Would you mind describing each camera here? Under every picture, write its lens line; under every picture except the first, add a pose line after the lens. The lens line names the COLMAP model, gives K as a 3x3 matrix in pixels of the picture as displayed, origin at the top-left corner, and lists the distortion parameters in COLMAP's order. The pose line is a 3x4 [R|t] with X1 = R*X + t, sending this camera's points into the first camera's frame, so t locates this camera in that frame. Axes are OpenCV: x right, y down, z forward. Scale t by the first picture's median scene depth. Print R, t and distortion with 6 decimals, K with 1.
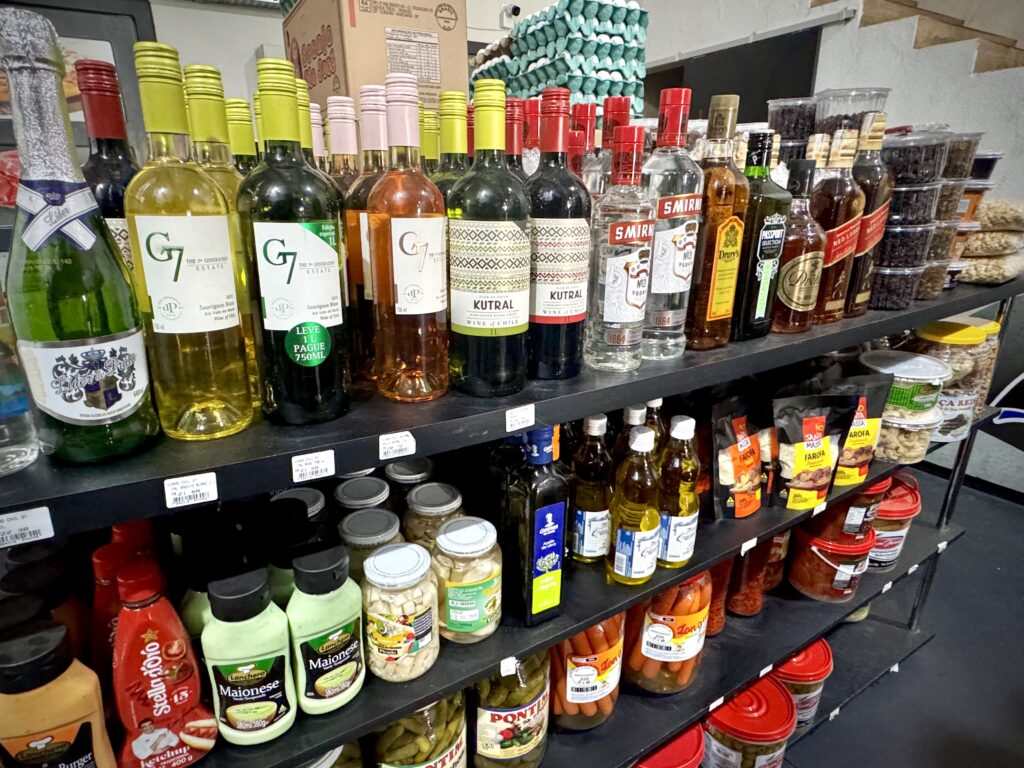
lens RADIAL K [[580.6, 0, 510.0], [0, 580.6, 385.0], [0, 0, 1]] dist [-0.002235, 0.000865]
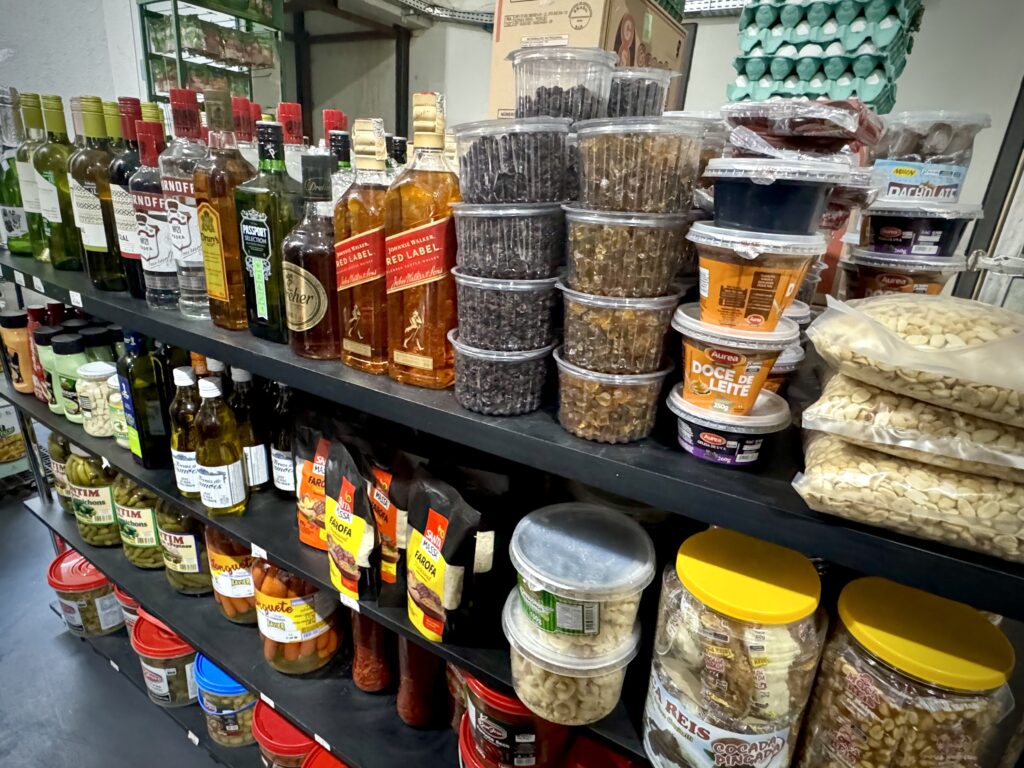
lens RADIAL K [[580.6, 0, 502.7], [0, 580.6, 387.7], [0, 0, 1]] dist [-0.002235, 0.000865]
pose [[0.454881, 0.351765, -0.818135, 1.473183], [-0.362227, 0.912337, 0.190871, -0.346824], [0.813557, 0.209527, 0.542423, 0.851580]]
